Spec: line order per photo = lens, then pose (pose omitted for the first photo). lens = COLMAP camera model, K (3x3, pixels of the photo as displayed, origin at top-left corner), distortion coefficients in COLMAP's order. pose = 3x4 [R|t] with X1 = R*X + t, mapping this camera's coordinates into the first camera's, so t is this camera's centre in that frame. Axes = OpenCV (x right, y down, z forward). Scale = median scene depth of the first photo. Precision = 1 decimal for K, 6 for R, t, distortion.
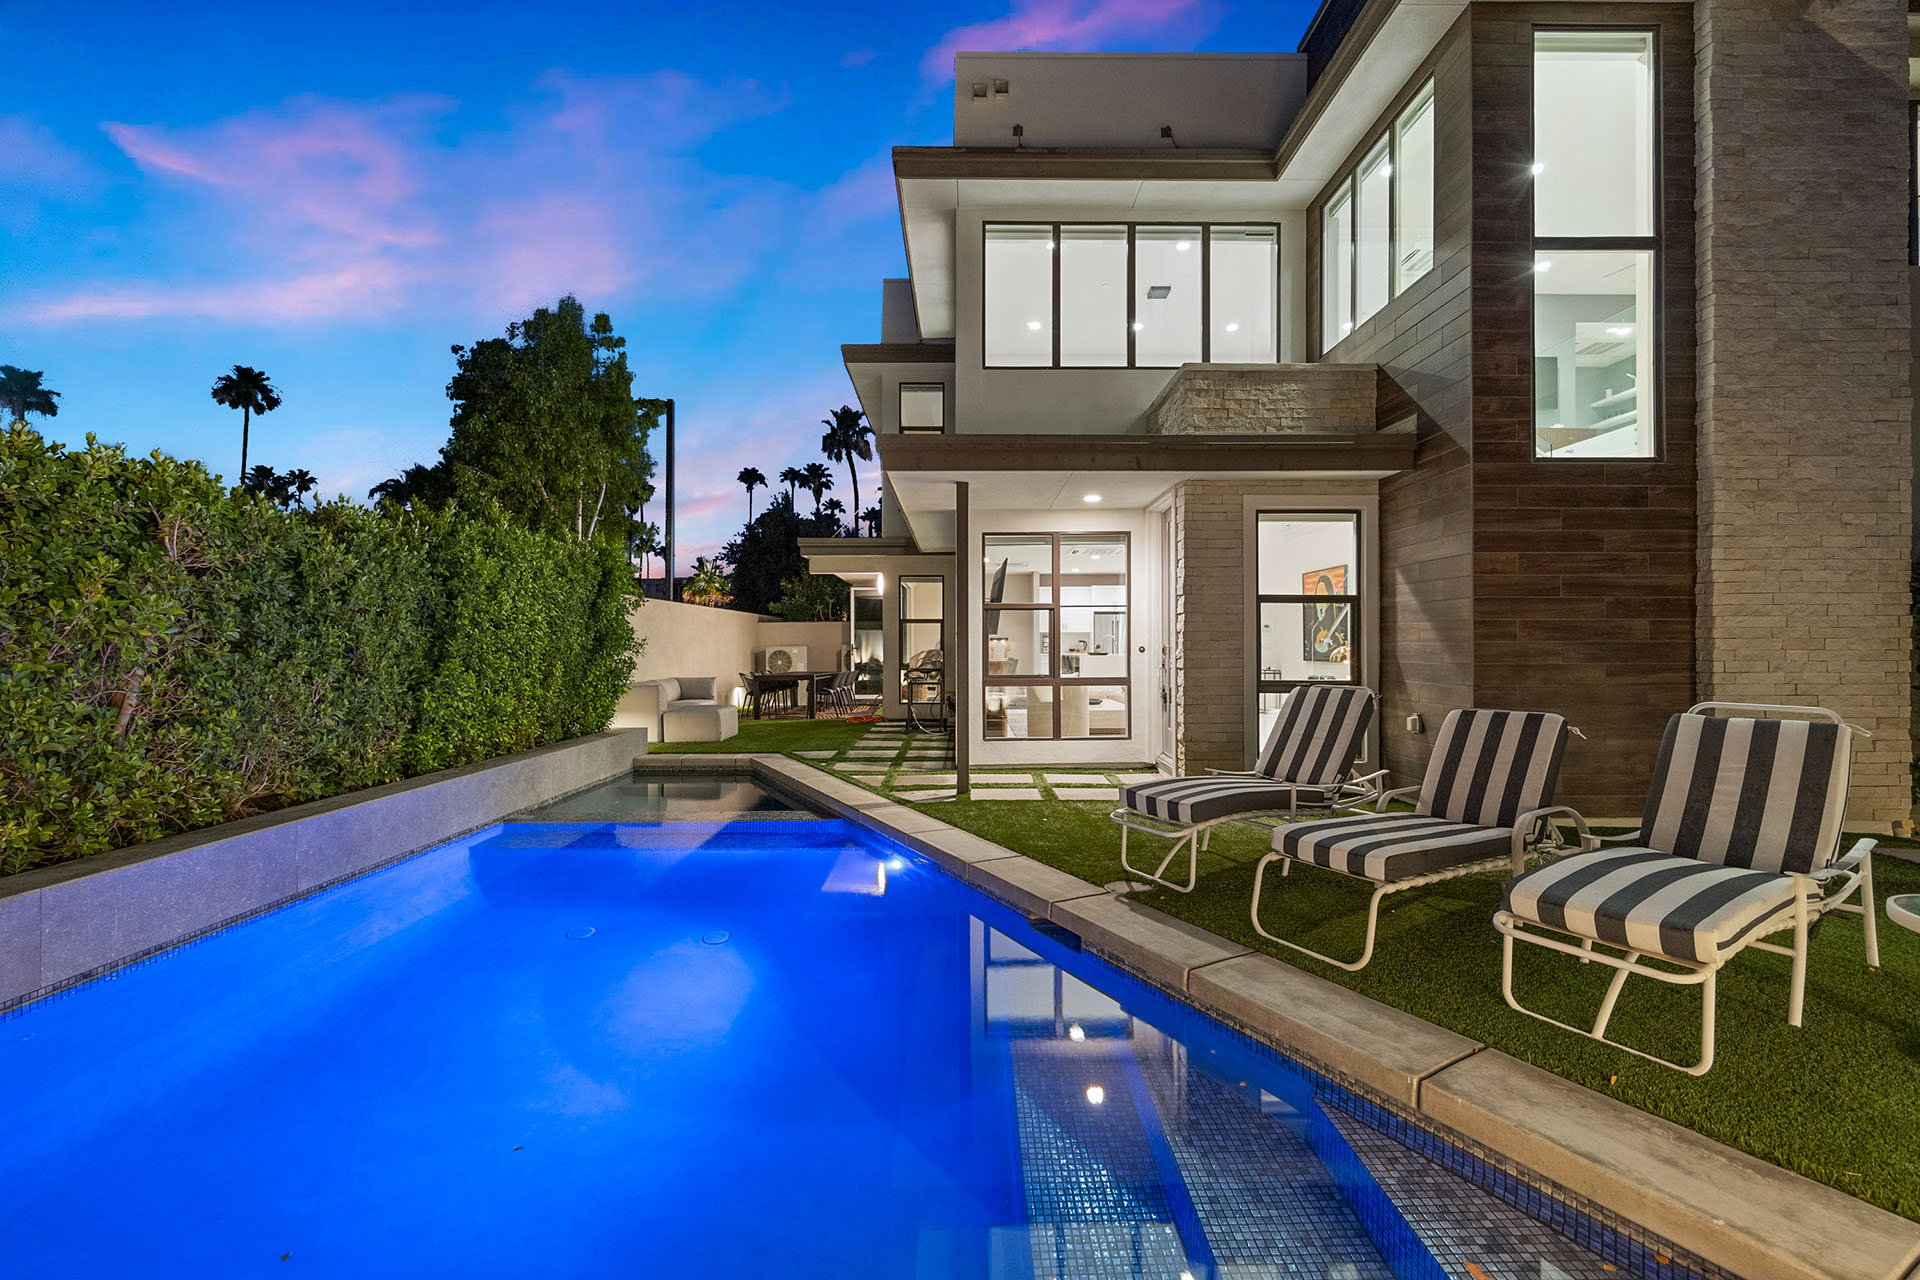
lens RADIAL K [[766.2, 0, 967.5], [0, 766.2, 643.5], [0, 0, 1]] dist [-0.002295, -0.000148]
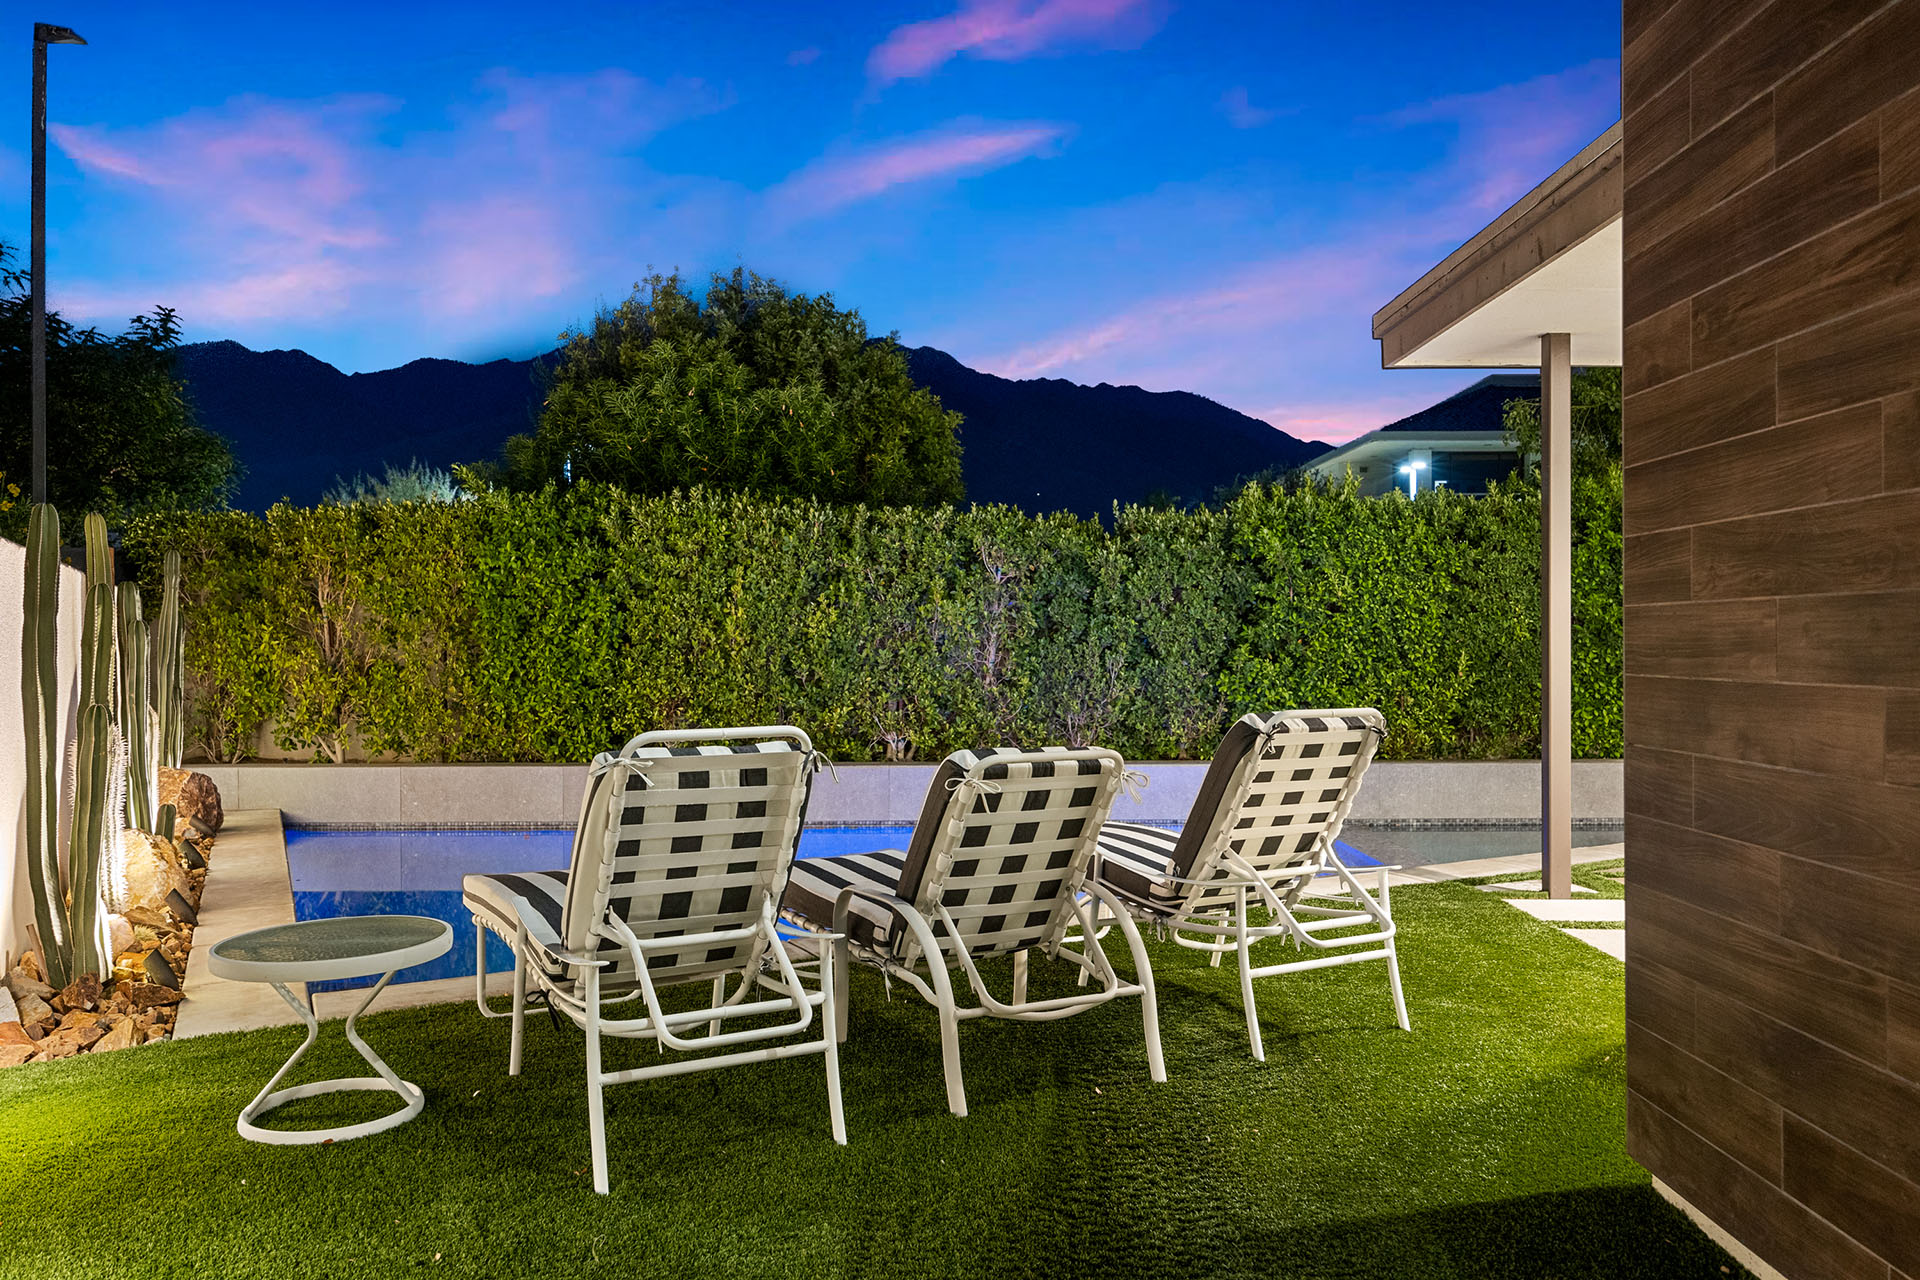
lens RADIAL K [[1382.9, 0, 960.0], [0, 1382.9, 640.0], [0, 0, 1]] dist [0.000685, -0.002136]
pose [[-0.010104, 0.002475, -0.999946, 1.252352], [0.005070, 0.999984, 0.002424, 0.009050], [0.999936, -0.005045, -0.010116, 0.725445]]
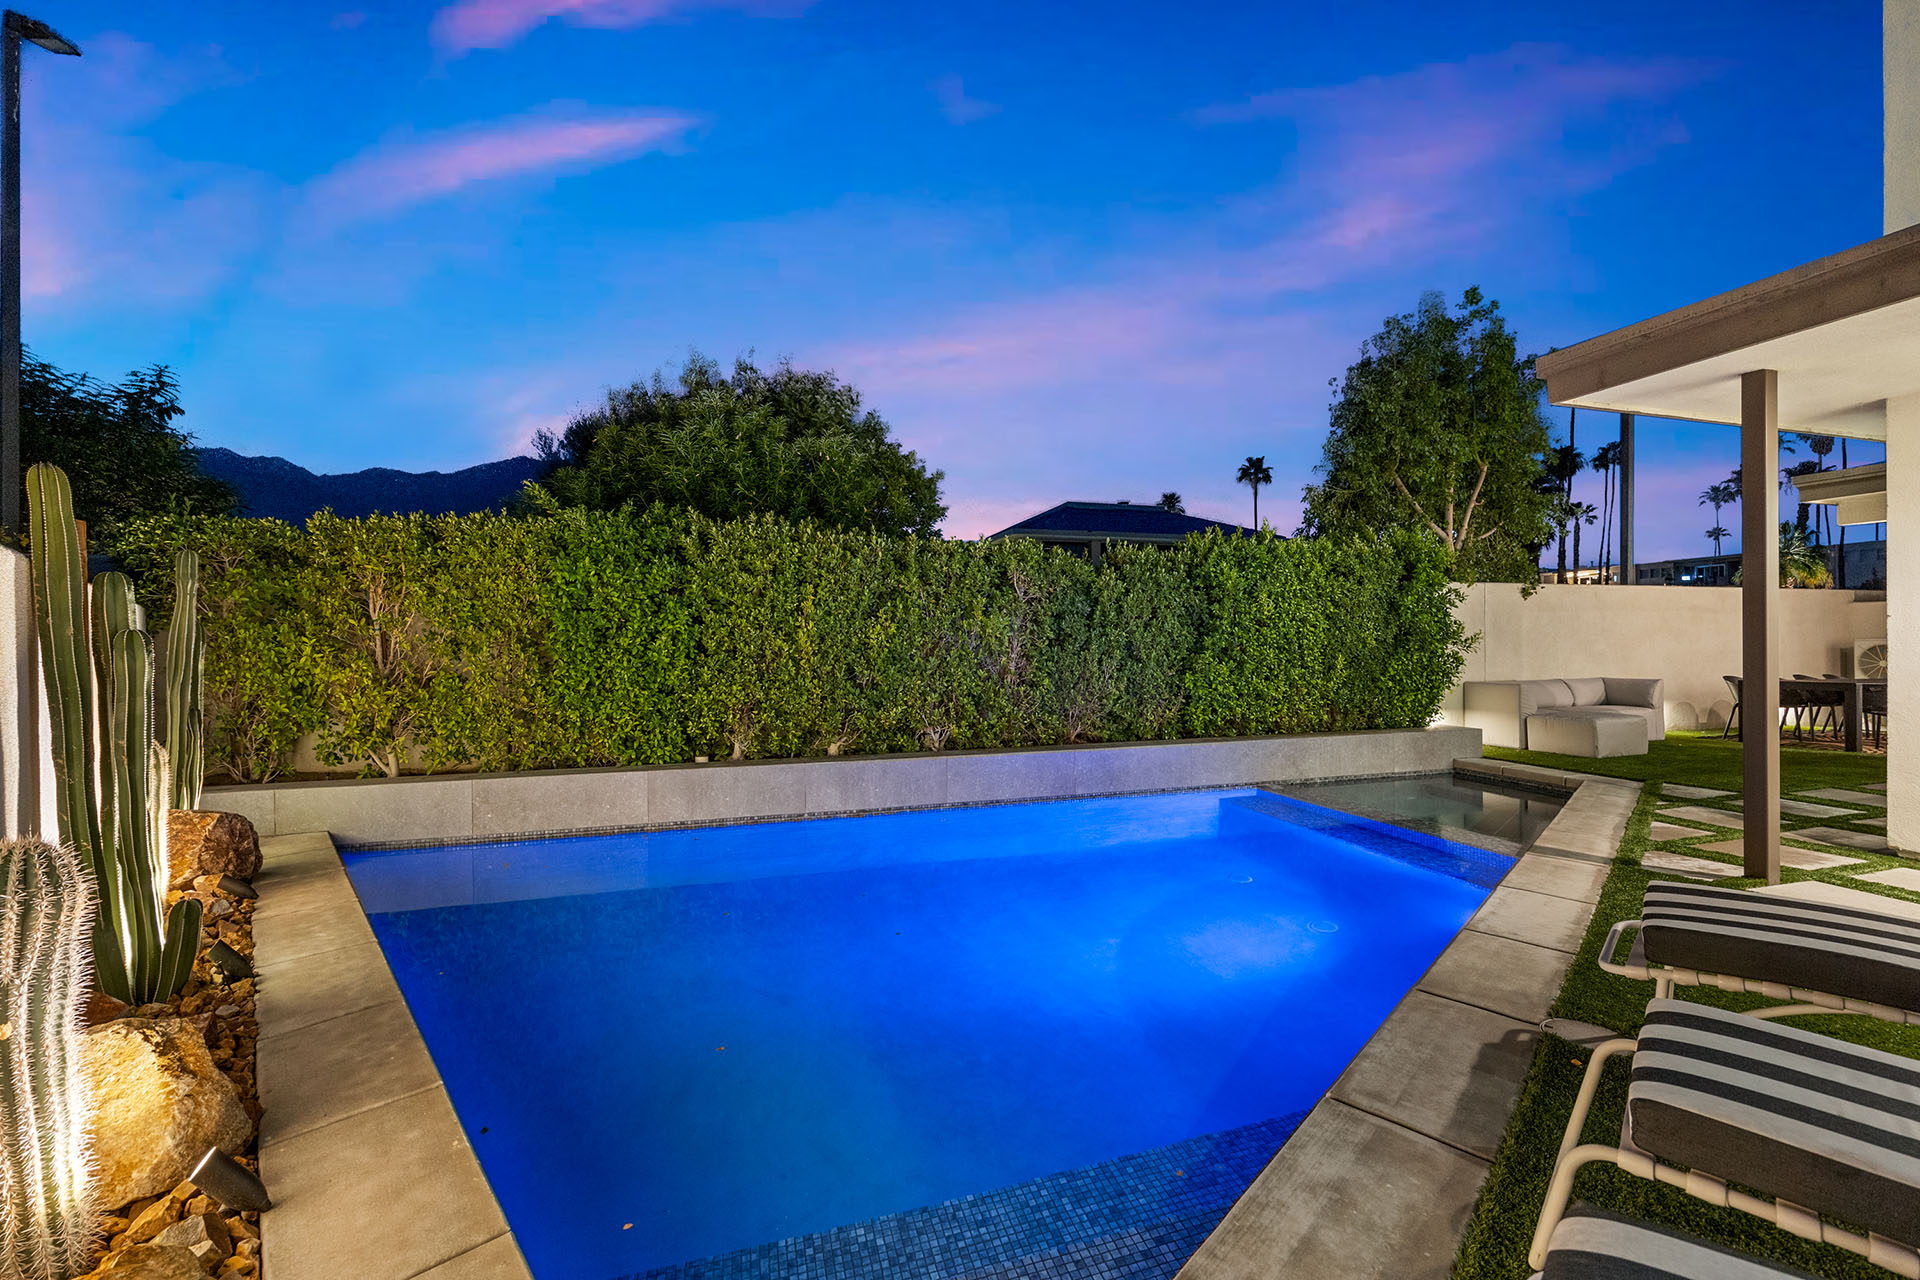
lens RADIAL K [[766.2, 0, 967.5], [0, 766.2, 643.5], [0, 0, 1]] dist [-0.002295, -0.000148]
pose [[0.271220, -0.000147, -0.962517, 0.520679], [0.008848, 0.999958, 0.002340, 0.001110], [0.962477, -0.009151, 0.271210, 0.288709]]
